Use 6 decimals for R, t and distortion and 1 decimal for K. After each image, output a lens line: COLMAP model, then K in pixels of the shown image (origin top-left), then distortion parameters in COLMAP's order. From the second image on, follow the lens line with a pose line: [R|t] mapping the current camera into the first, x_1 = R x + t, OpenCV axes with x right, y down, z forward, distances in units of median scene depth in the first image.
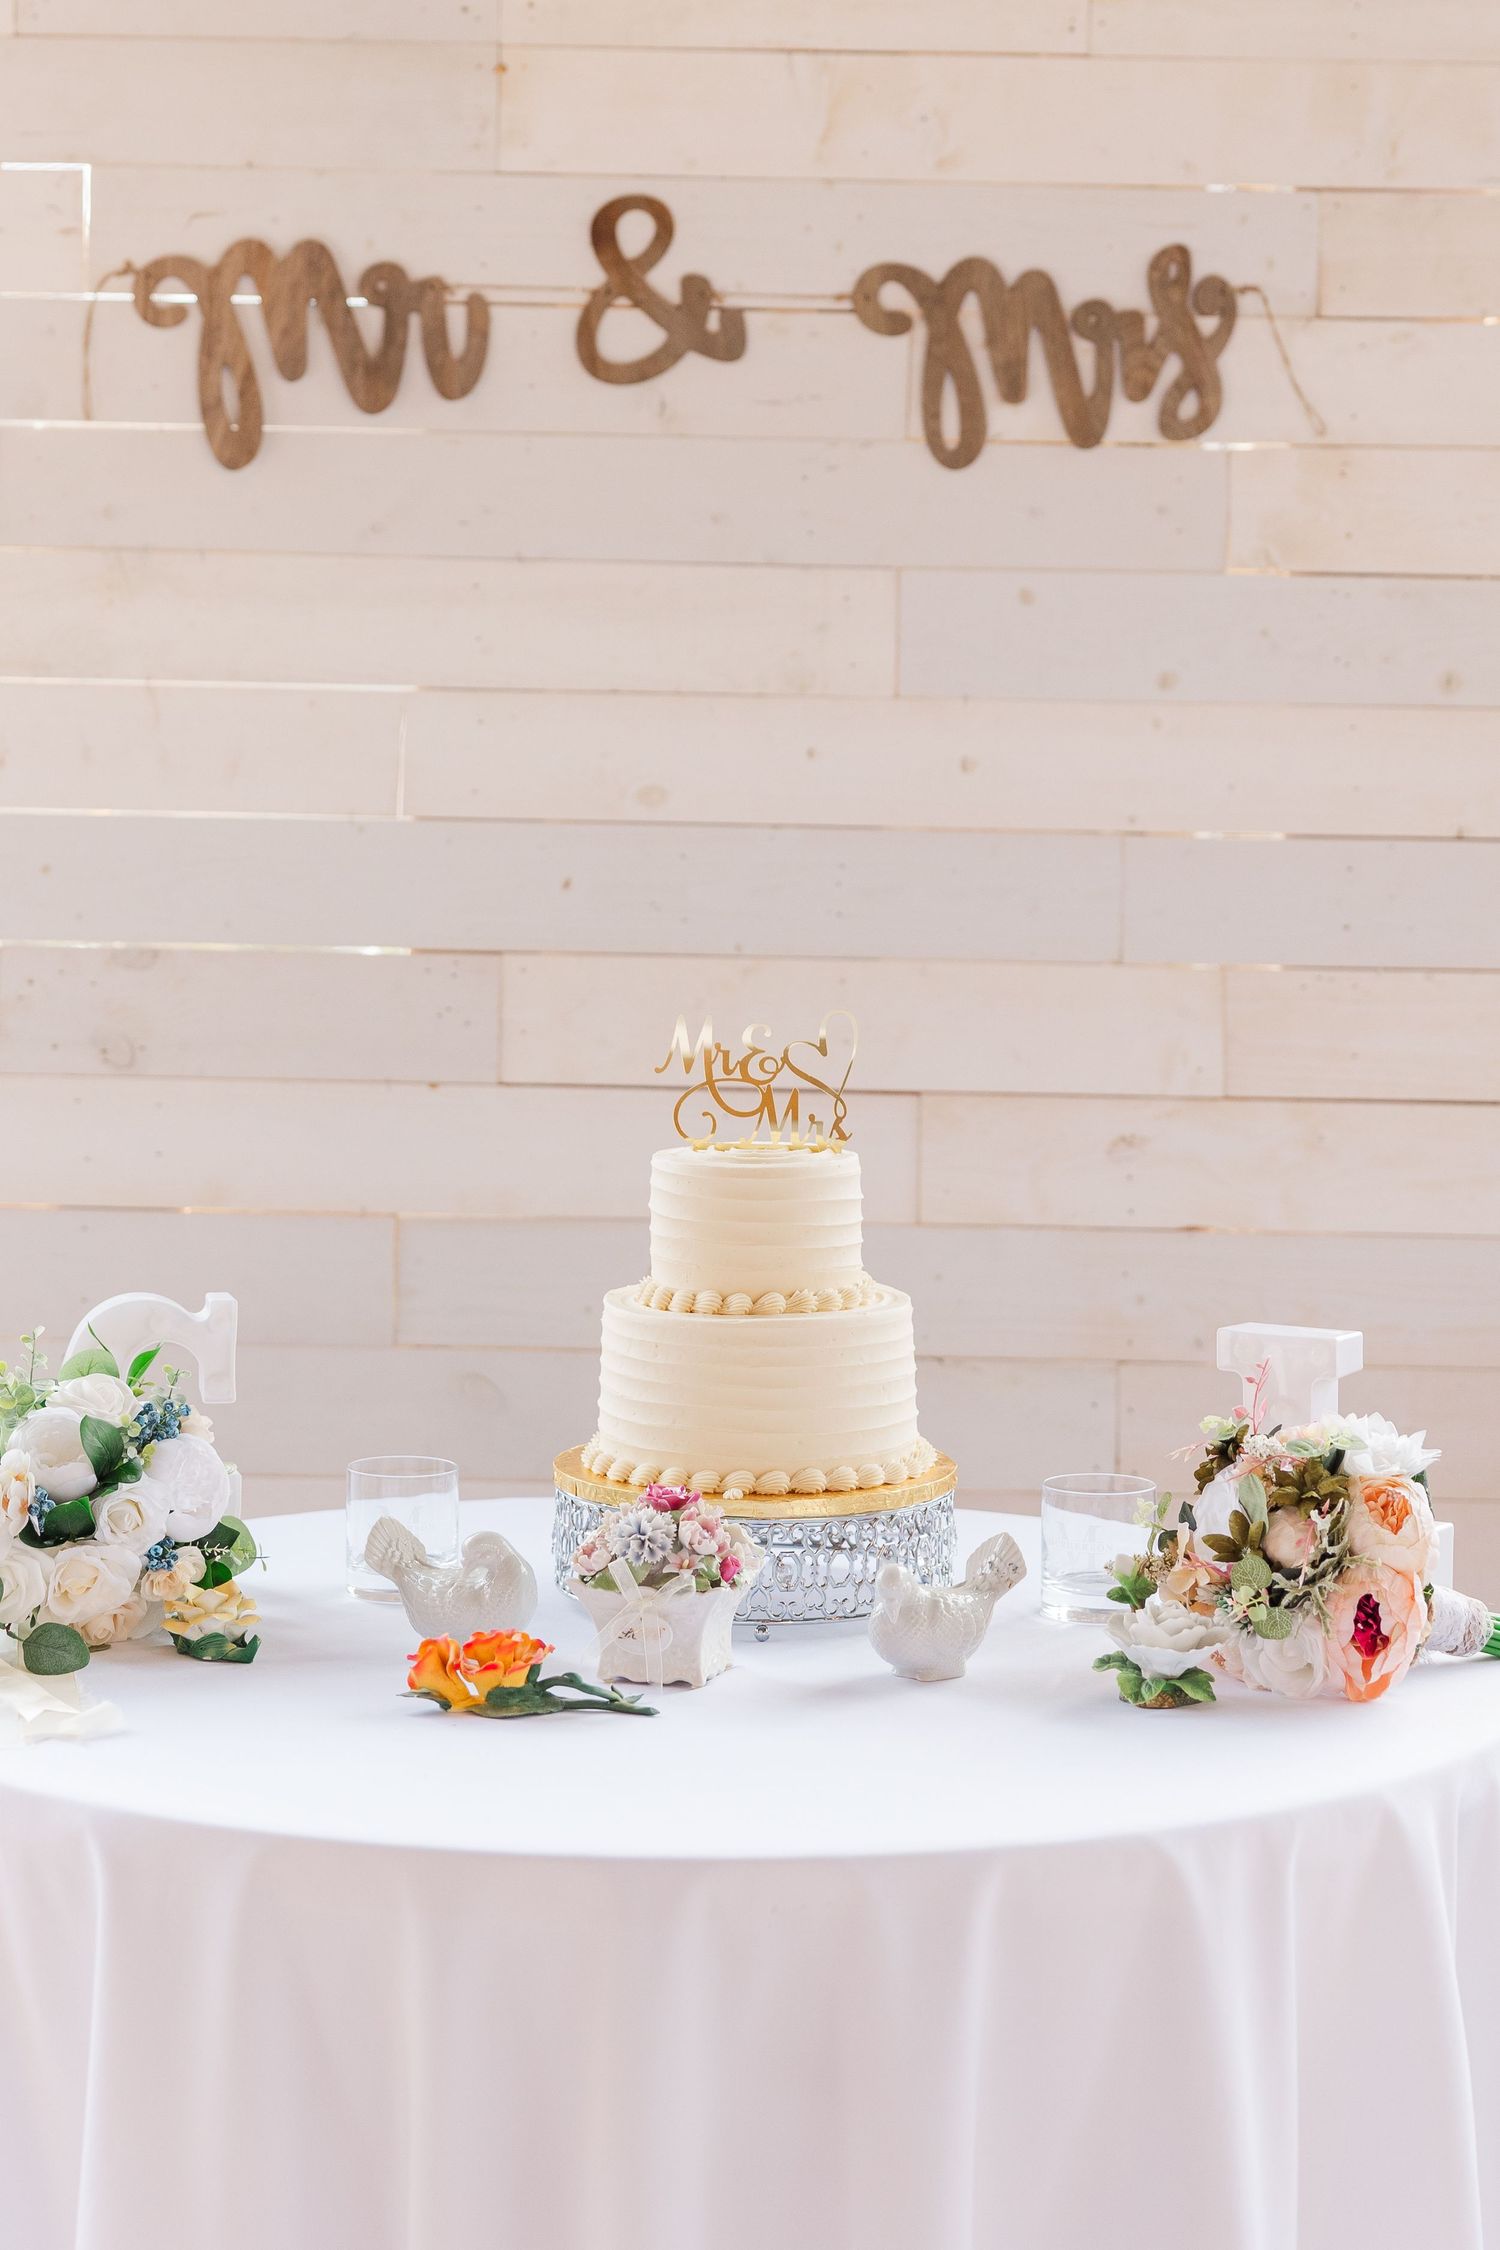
lens RADIAL K [[4712.4, 0, 623.9], [0, 4712.4, 1023.2], [0, 0, 1]] dist [0.040412, -0.025577]
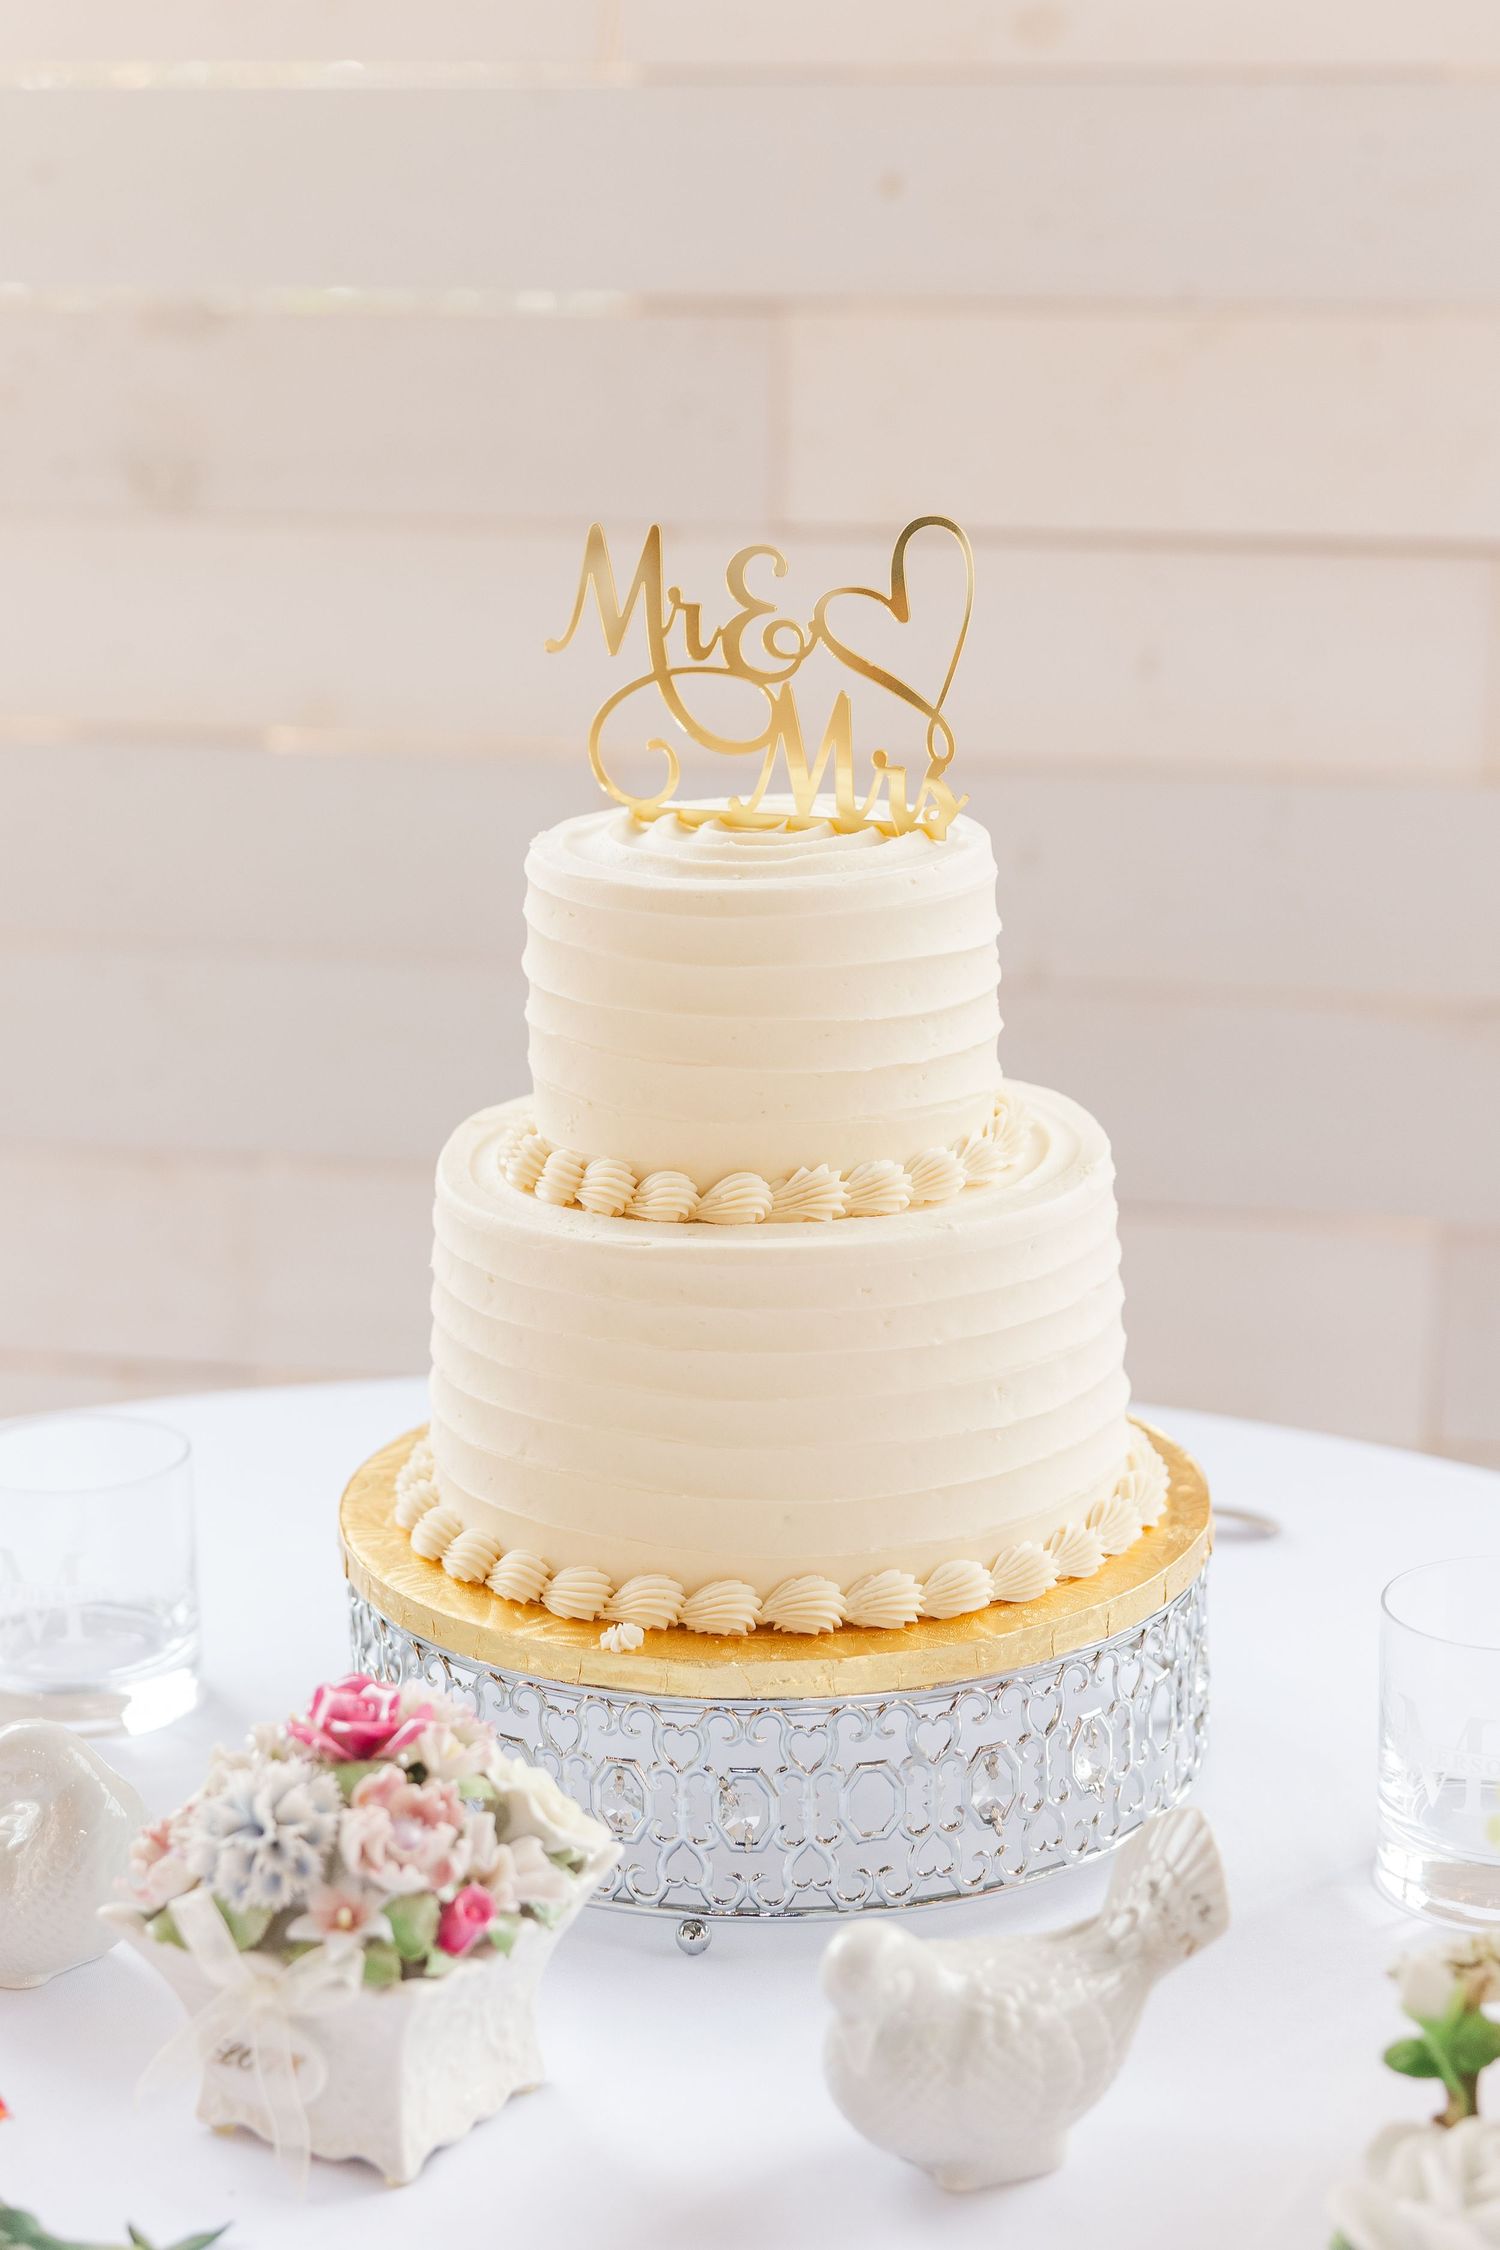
lens RADIAL K [[4466.9, 0, 617.8], [0, 4466.9, 1029.1], [0, 0, 1]] dist [-0.012703, 0.144650]
pose [[0.970373, 0.029354, -0.239822, 0.117337], [0.011668, 0.985741, 0.167863, -0.025711], [0.241330, -0.165688, 0.956194, 0.587436]]
